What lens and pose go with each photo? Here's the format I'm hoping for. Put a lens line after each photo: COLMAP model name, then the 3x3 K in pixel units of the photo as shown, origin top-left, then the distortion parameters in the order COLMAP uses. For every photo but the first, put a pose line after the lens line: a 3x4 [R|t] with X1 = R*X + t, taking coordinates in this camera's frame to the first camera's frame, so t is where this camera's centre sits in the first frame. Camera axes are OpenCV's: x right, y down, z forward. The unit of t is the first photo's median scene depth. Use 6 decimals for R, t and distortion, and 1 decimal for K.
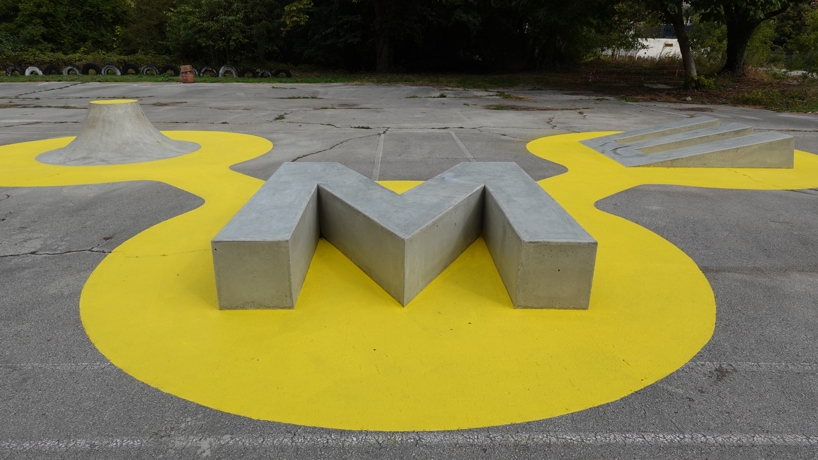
lens RADIAL K [[553.0, 0, 409.0], [0, 553.0, 230.0], [0, 0, 1]] dist [-0.004319, 0.005193]
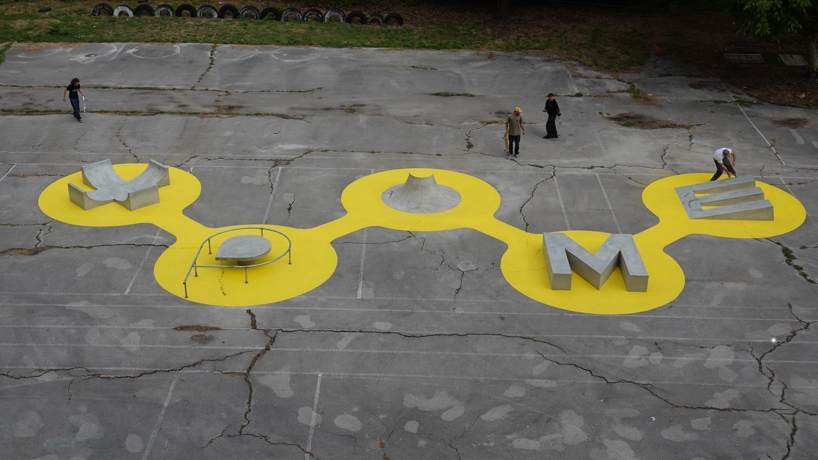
lens RADIAL K [[1107.3, 0, 409.0], [0, 1107.3, 230.0], [0, 0, 1]] dist [-0.091975, -0.021535]
pose [[0.999332, 0.024722, -0.026925, -0.145422], [-0.021526, 0.993346, 0.113137, -0.143455], [0.029543, -0.112482, 0.993214, -0.849762]]
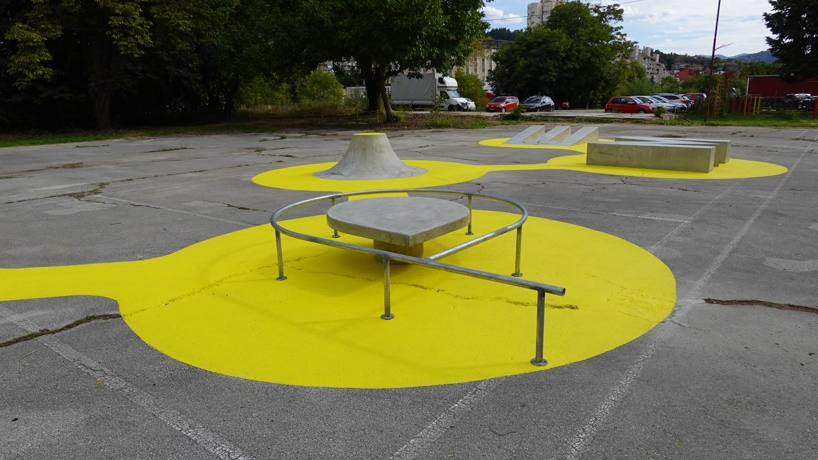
lens RADIAL K [[553.0, 0, 409.0], [0, 553.0, 230.0], [0, 0, 1]] dist [-0.004319, 0.005193]
pose [[0.635712, -0.197317, 0.746282, -0.458520], [0.266446, 0.963450, 0.027768, -0.008176], [-0.724484, 0.181191, 0.665051, 0.034406]]
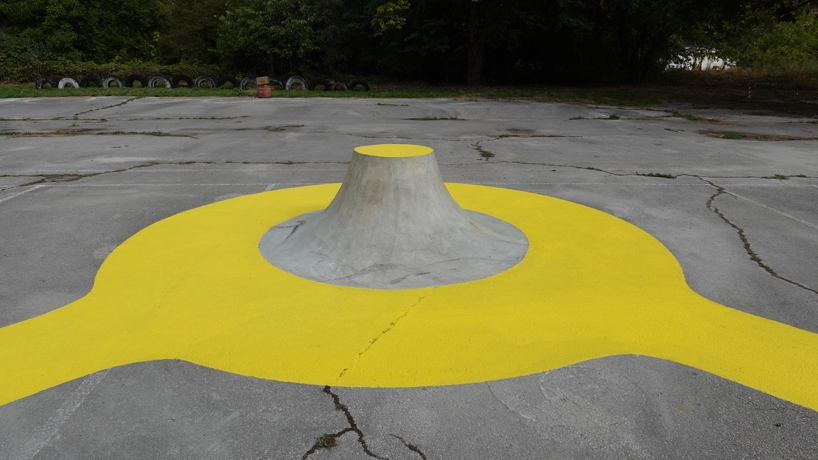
lens RADIAL K [[553.0, 0, 409.0], [0, 553.0, 230.0], [0, 0, 1]] dist [-0.004319, 0.005193]
pose [[0.999921, -0.002779, 0.012281, -0.162588], [0.002971, 0.999873, -0.015633, -0.044714], [-0.012236, 0.015668, 0.999802, 0.140014]]
